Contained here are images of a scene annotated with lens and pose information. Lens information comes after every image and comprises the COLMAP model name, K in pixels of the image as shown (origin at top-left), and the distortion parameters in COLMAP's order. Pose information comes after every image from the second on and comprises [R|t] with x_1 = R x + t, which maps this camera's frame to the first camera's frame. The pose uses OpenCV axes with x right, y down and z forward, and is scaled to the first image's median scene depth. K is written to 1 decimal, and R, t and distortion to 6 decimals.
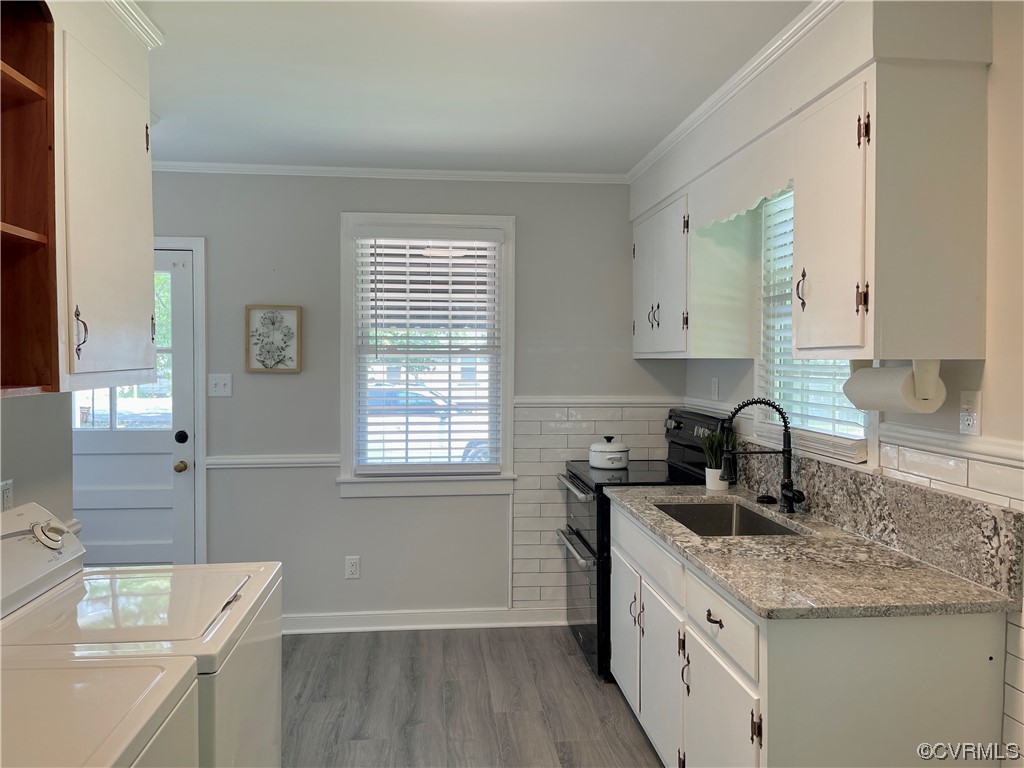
lens RADIAL K [[771.9, 0, 502.3], [0, 771.9, 380.2], [0, 0, 1]] dist [0.081224, -0.106475]
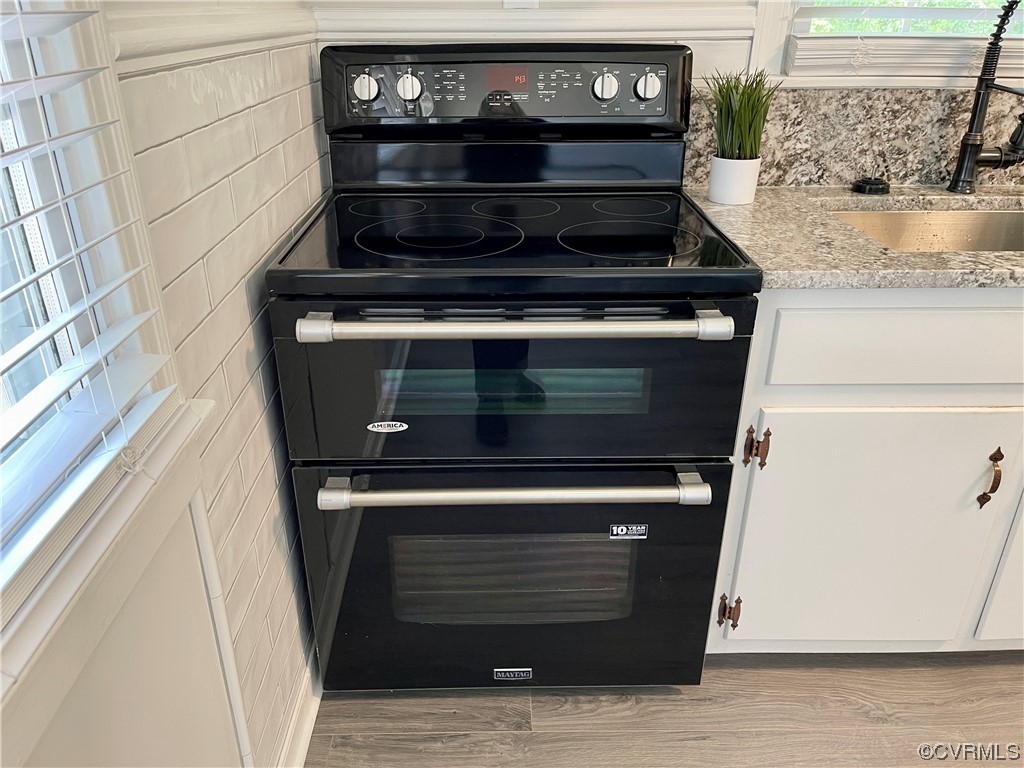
lens RADIAL K [[771.9, 0, 503.4], [0, 771.9, 383.7], [0, 0, 1]] dist [0.081224, -0.106475]
pose [[0.077787, -0.435615, 0.896766, -0.285216], [0.030036, 0.900107, 0.434632, 0.036230], [-0.996517, -0.006874, 0.083101, 1.444111]]
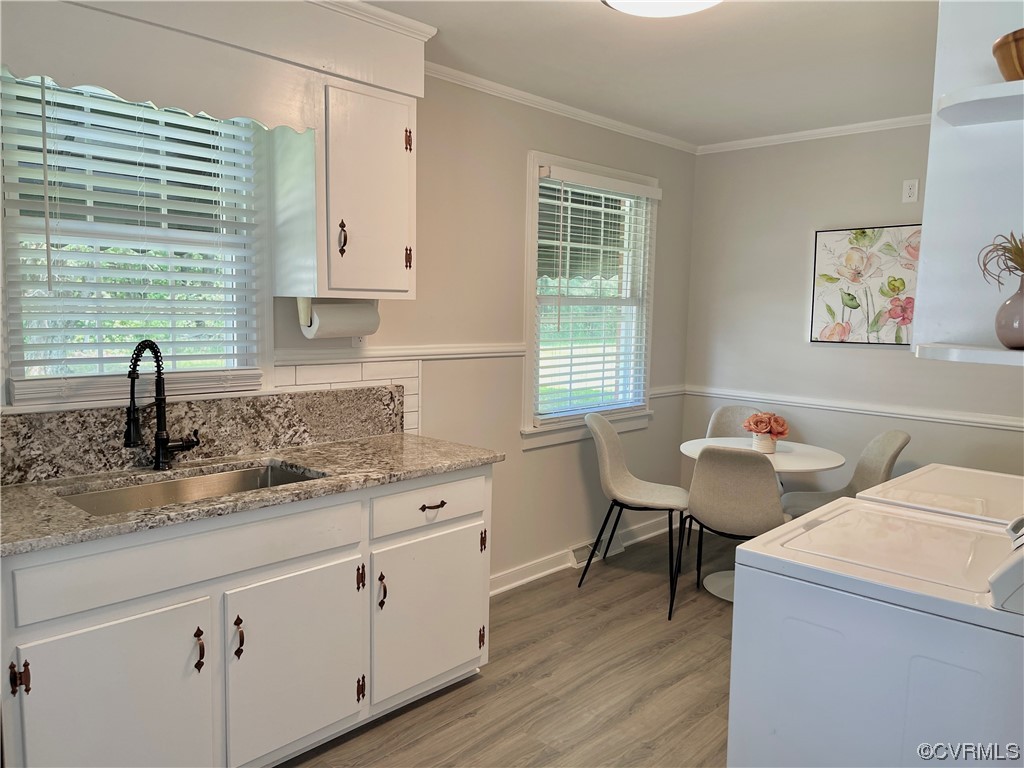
lens RADIAL K [[771.9, 0, 518.2], [0, 771.9, 392.0], [0, 0, 1]] dist [0.081224, -0.106475]
pose [[-0.667742, -0.096782, 0.738075, -0.605872], [0.000556, 0.991447, 0.130510, -0.034673], [-0.744393, 0.087557, -0.661977, 1.424944]]
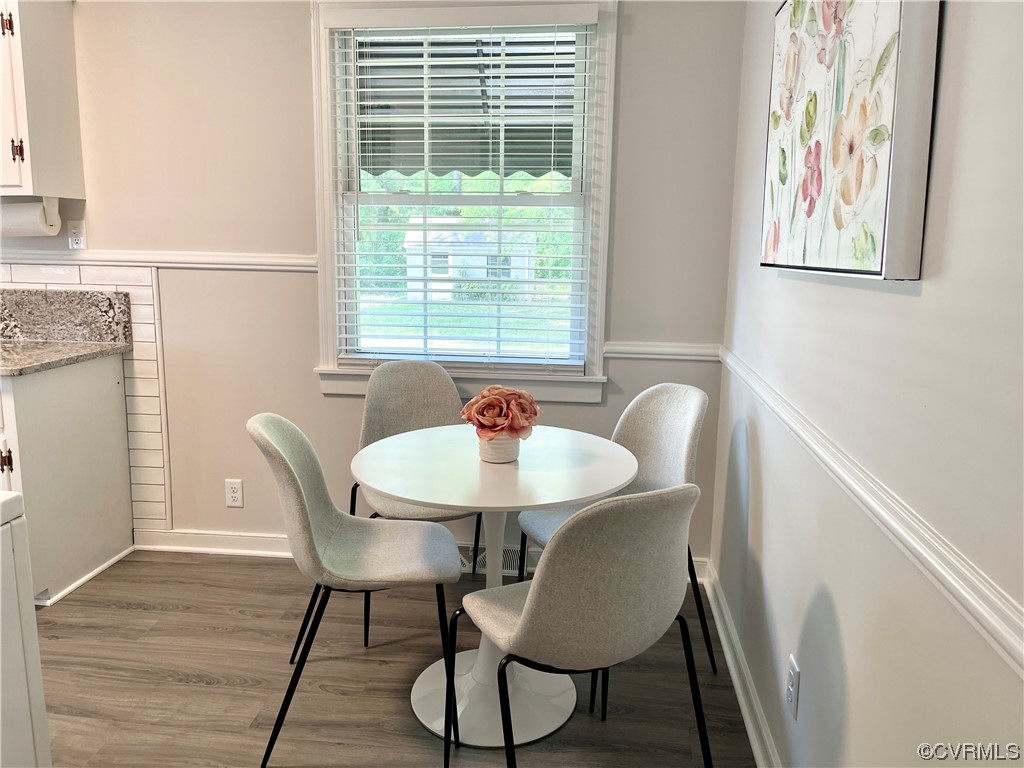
lens RADIAL K [[771.9, 0, 513.5], [0, 771.9, 377.6], [0, 0, 1]] dist [0.081224, -0.106475]
pose [[0.204201, -0.166867, 0.964602, -0.597382], [0.014069, 0.985763, 0.167549, 0.056733], [-0.978828, -0.020643, 0.203641, -0.121514]]
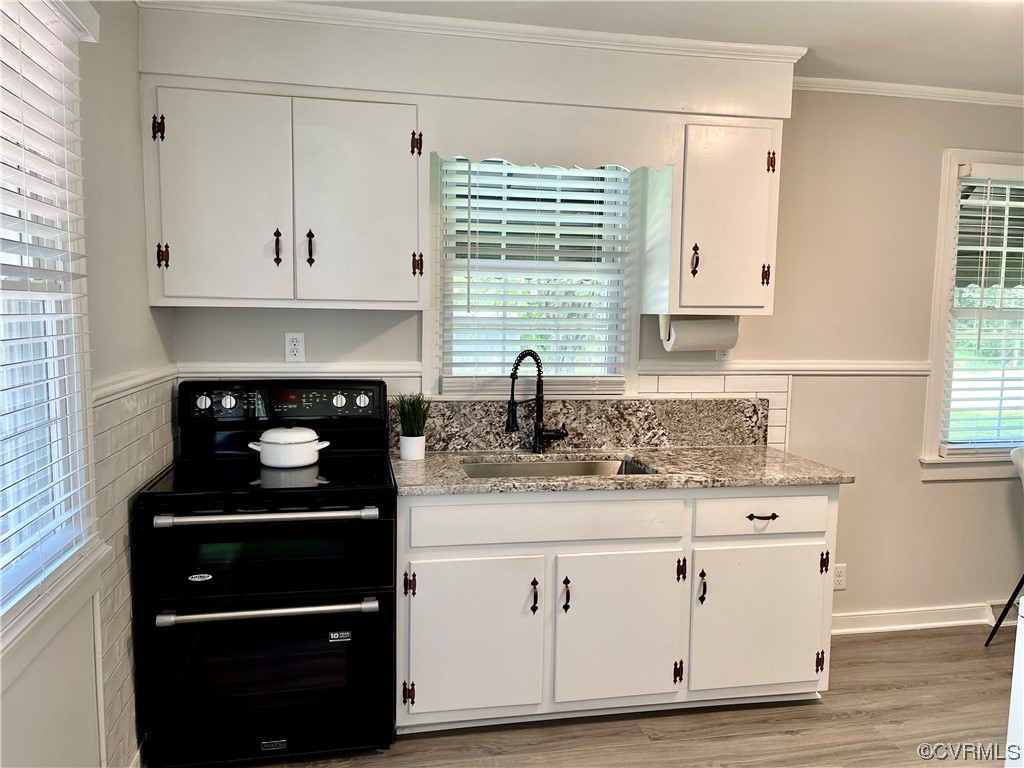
lens RADIAL K [[771.9, 0, 504.9], [0, 771.9, 391.7], [0, 0, 1]] dist [0.081224, -0.106475]
pose [[-0.099212, -0.103915, 0.989626, -0.782460], [0.014502, 0.994276, 0.105857, -0.035908], [-0.994961, 0.024854, -0.097137, 1.285672]]
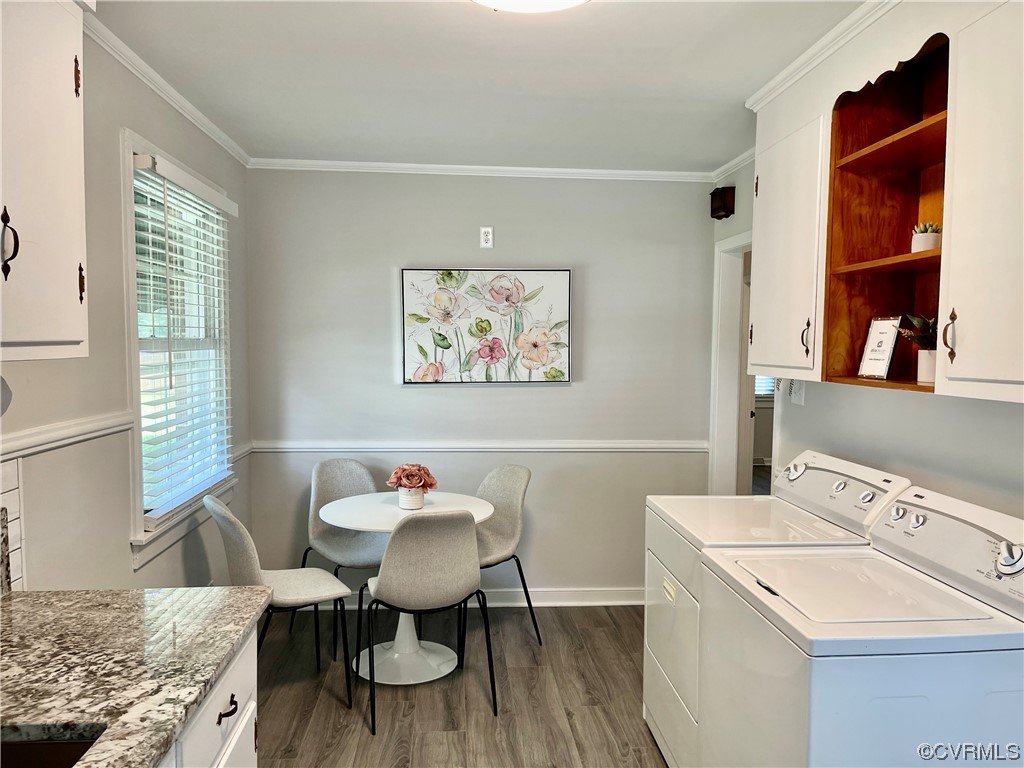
lens RADIAL K [[771.9, 0, 520.2], [0, 771.9, 393.8], [0, 0, 1]] dist [0.081224, -0.106475]
pose [[-0.999971, -0.007551, 0.000355, -0.004838], [-0.007483, 0.995442, 0.095076, -0.055117], [-0.001071, 0.095071, -0.995470, 1.427439]]
